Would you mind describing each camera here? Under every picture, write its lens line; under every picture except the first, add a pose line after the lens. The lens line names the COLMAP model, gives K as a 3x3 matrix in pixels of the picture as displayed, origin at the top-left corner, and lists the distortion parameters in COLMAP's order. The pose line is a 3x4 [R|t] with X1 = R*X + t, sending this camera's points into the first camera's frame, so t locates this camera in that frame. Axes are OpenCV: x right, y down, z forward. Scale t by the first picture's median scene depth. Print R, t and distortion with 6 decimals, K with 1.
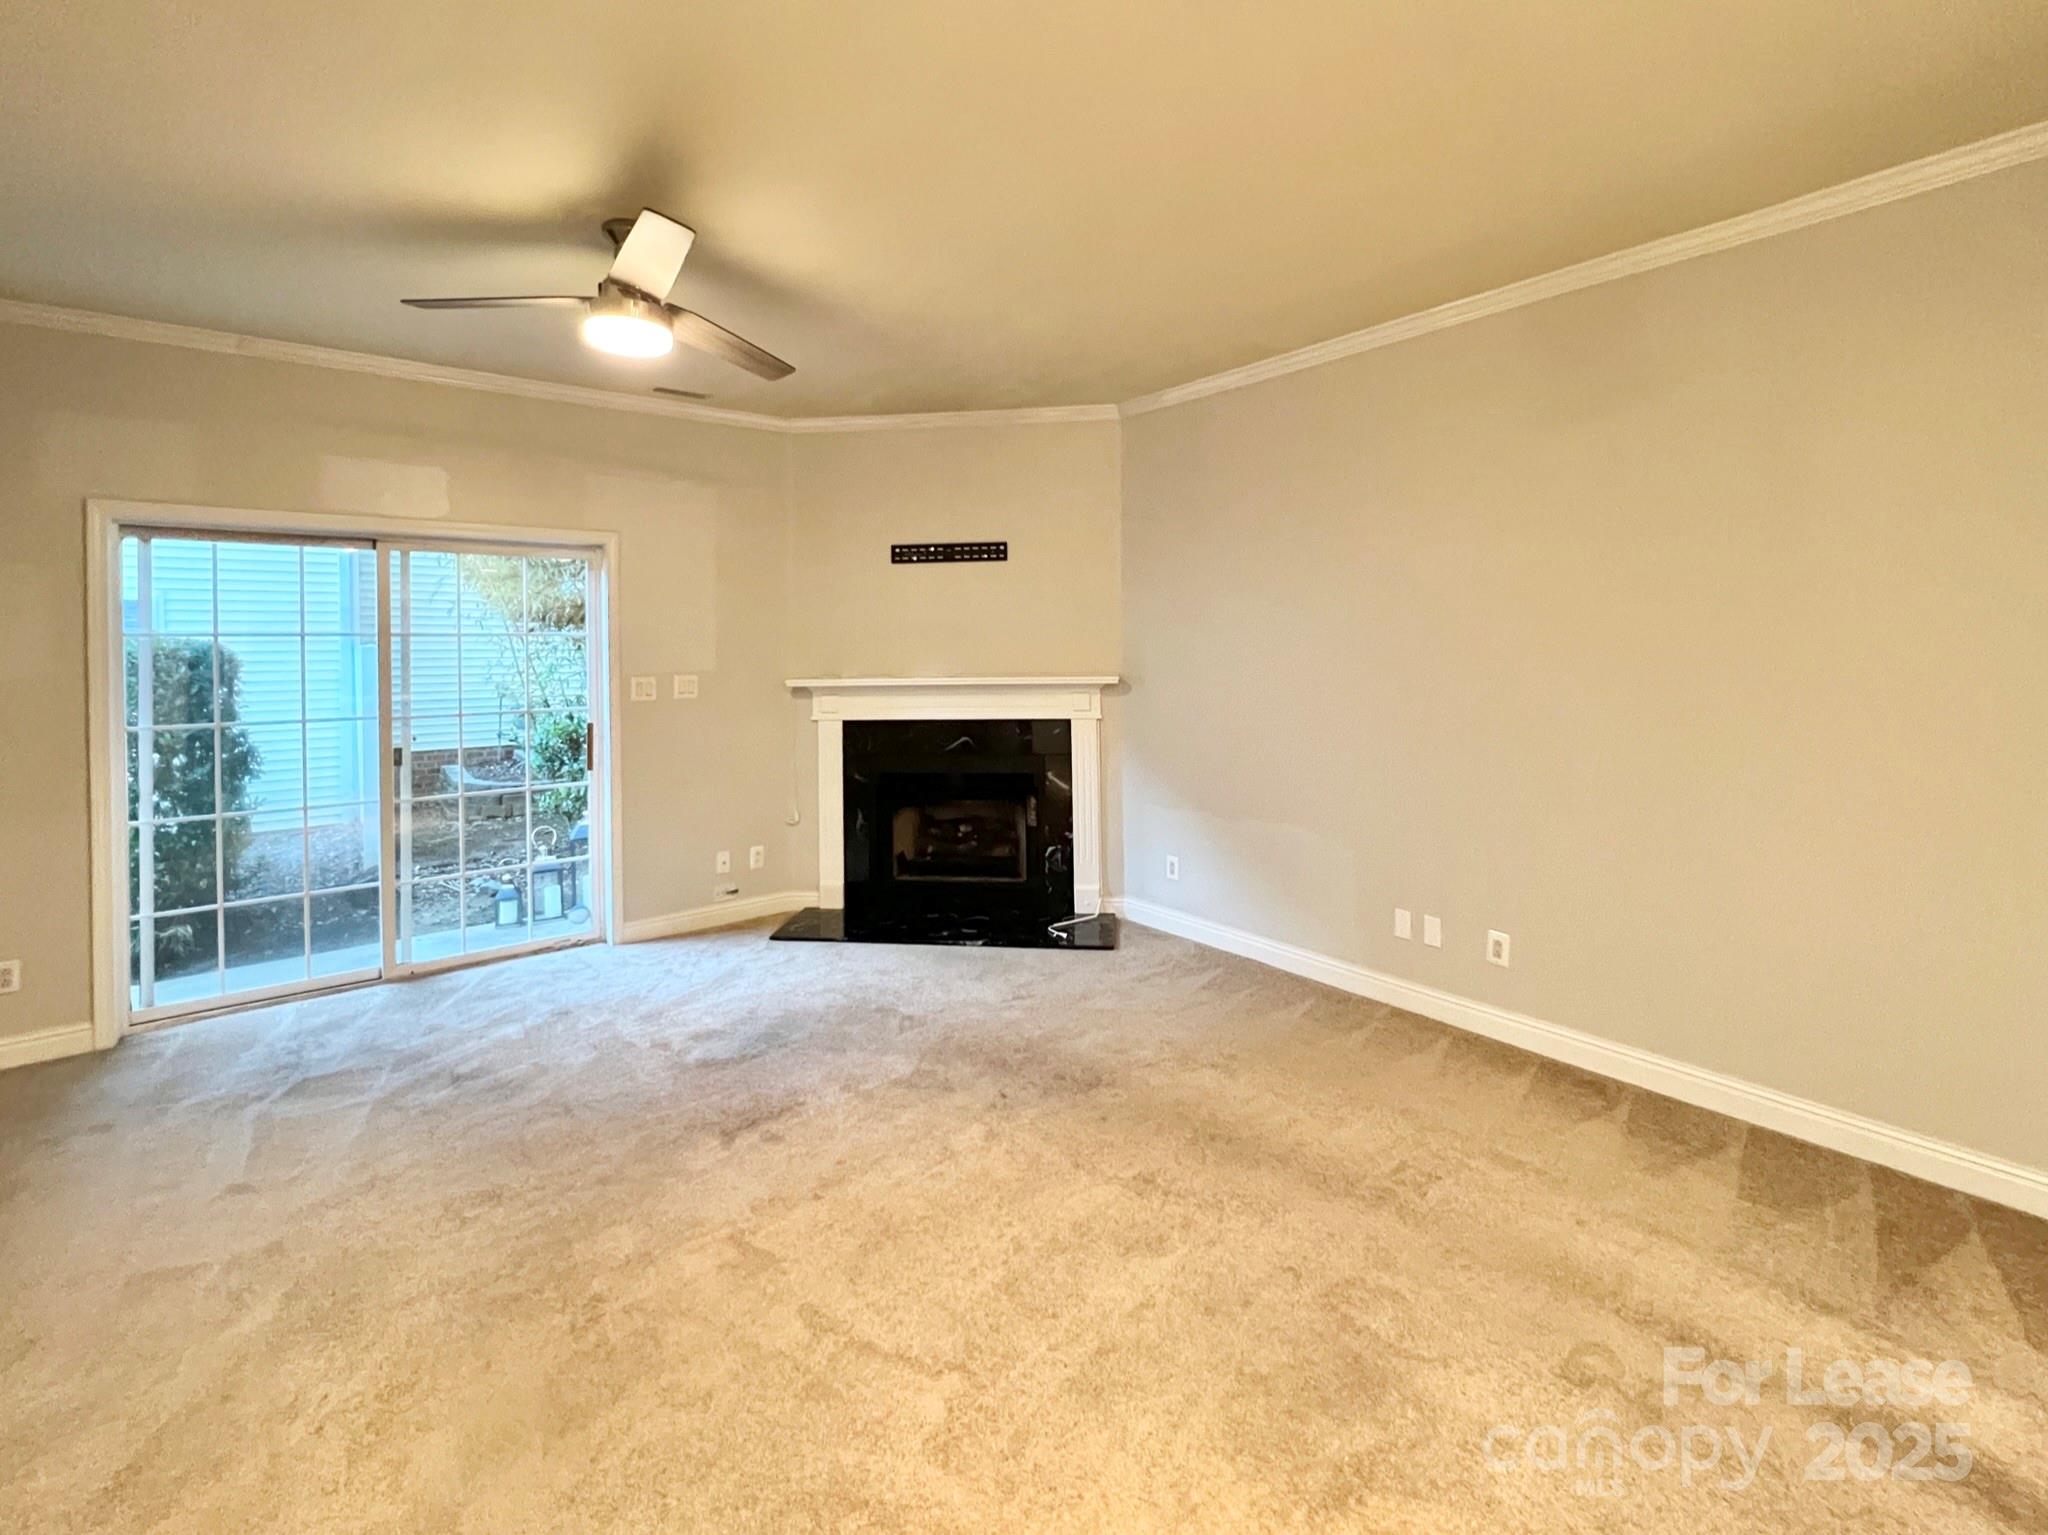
lens RADIAL K [[893.3, 0, 1006.5], [0, 893.3, 667.5], [0, 0, 1]] dist [-0.000388, 0.000095]
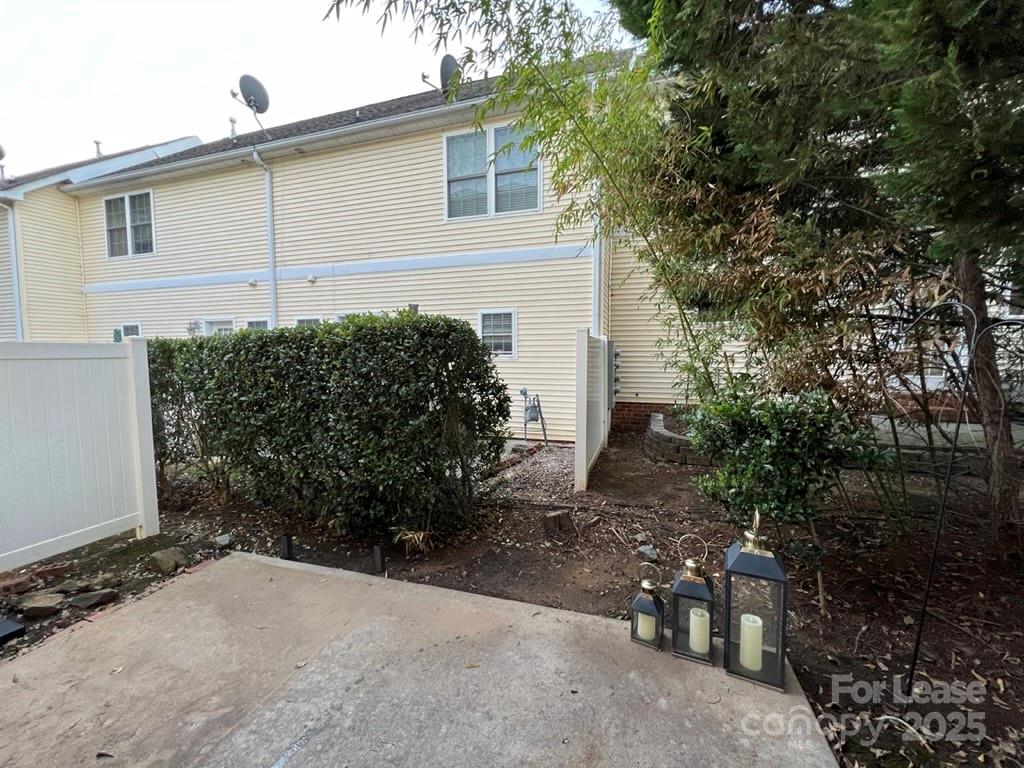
lens RADIAL K [[412.6, 0, 512.0], [0, 412.6, 384.0], [0, 0, 1]] dist [-0.001795, -0.000221]
pose [[0.579094, 0.065647, -0.812613, -0.278231], [-0.015606, 0.997463, 0.069459, 0.016905], [0.815111, -0.027542, 0.578649, 0.570634]]
